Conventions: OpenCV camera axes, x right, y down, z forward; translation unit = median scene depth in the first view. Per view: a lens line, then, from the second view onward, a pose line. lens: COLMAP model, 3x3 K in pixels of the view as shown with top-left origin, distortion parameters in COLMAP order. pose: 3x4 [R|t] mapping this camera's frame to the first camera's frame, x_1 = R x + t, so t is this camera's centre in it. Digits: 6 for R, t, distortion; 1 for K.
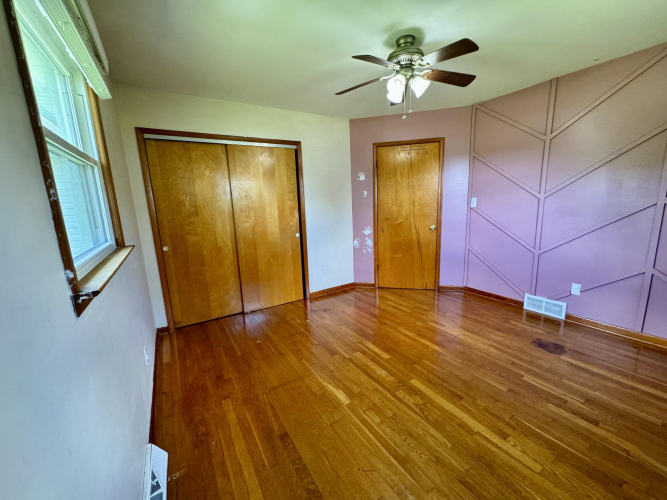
lens RADIAL K [[265.6, 0, 333.5], [0, 265.6, 250.0], [0, 0, 1]] dist [-0.000522, -0.000122]
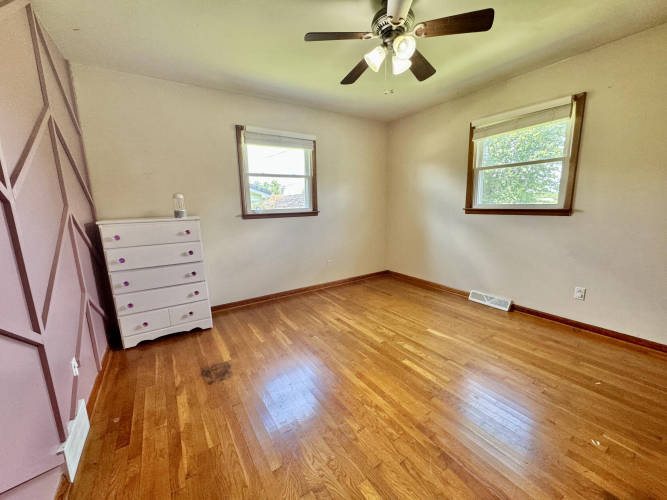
lens RADIAL K [[265.6, 0, 333.5], [0, 265.6, 250.0], [0, 0, 1]] dist [-0.000522, -0.000122]
pose [[-0.997545, 0.069510, -0.008480, 0.504492], [0.062125, 0.934362, 0.350867, -0.335891], [0.032312, 0.349479, -0.936387, 2.010825]]
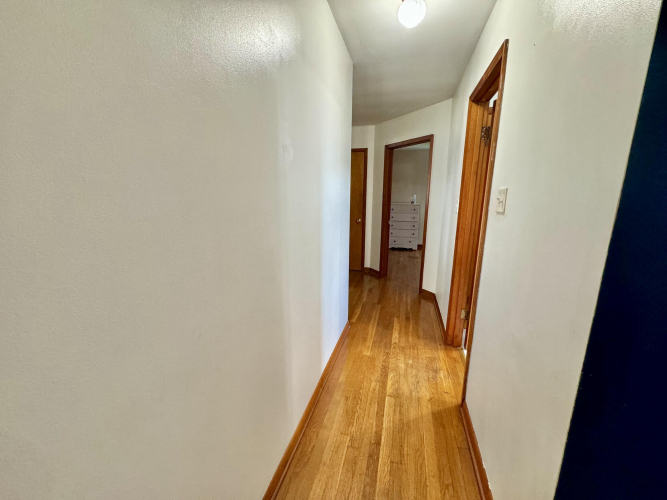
lens RADIAL K [[265.6, 0, 333.5], [0, 265.6, 250.0], [0, 0, 1]] dist [-0.000522, -0.000122]
pose [[-0.682856, -0.102028, 0.723394, -0.558730], [0.162844, 0.944029, 0.286865, -0.643433], [-0.712173, 0.313688, -0.628021, 3.690188]]
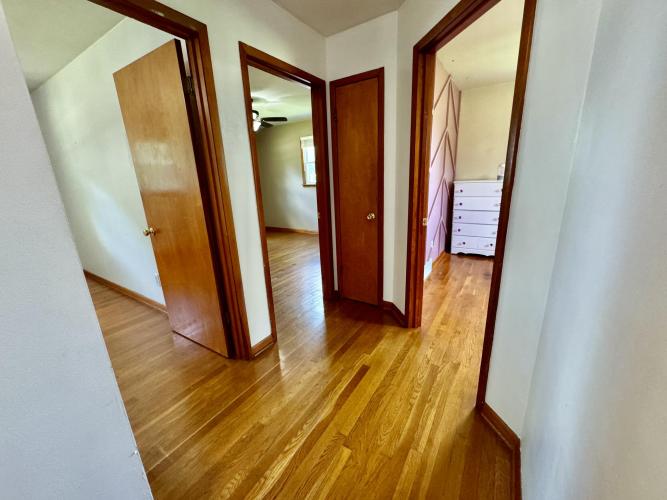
lens RADIAL K [[265.6, 0, 333.5], [0, 265.6, 250.0], [0, 0, 1]] dist [-0.000522, -0.000122]
pose [[-0.423166, -0.178178, 0.888360, -0.059644], [0.224420, 0.929309, 0.293292, -0.441284], [-0.877819, 0.323477, -0.353265, 2.625808]]
